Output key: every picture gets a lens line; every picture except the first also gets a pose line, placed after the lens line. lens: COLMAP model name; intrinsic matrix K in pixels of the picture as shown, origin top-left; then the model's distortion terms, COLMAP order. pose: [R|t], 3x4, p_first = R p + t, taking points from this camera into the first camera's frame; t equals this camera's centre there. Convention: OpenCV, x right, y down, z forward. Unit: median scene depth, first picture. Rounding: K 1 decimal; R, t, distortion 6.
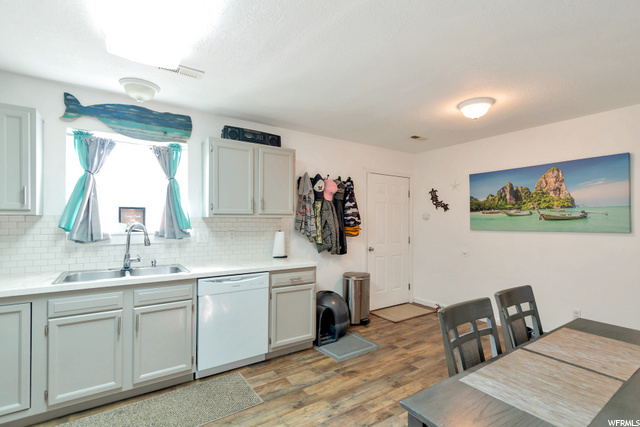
lens RADIAL K [[287.6, 0, 318.7], [0, 287.6, 217.6], [0, 0, 1]] dist [0.001304, 0.000044]
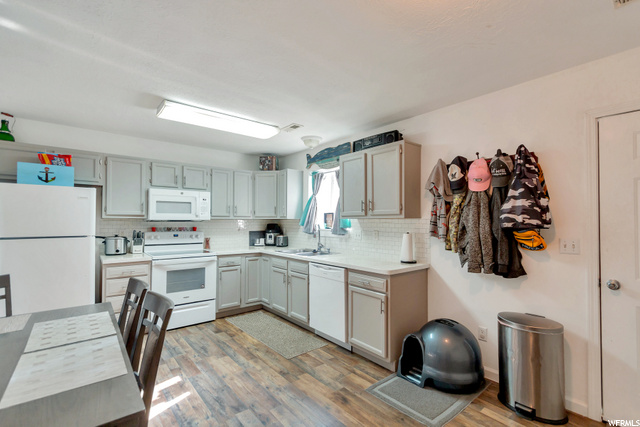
lens RADIAL K [[289.5, 0, 322.9], [0, 289.5, 215.1], [0, 0, 1]] dist [0.002257, 0.000610]
pose [[0.120116, -0.024933, -0.992447, 0.918848], [0.008714, 0.999673, -0.024059, 0.012414], [0.992722, -0.005758, 0.120294, 0.794522]]
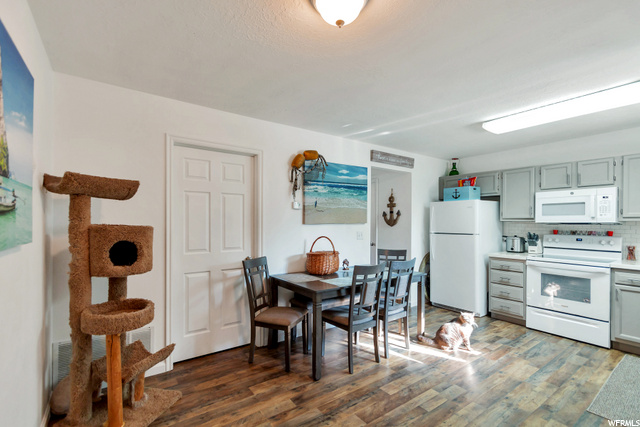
lens RADIAL K [[289.5, 0, 322.9], [0, 289.5, 215.1], [0, 0, 1]] dist [0.002257, 0.000610]
pose [[-0.997970, -0.010779, -0.062775, 0.606075], [-0.008400, 0.999241, -0.038034, 0.022265], [0.063137, -0.037429, -0.997303, 1.540539]]
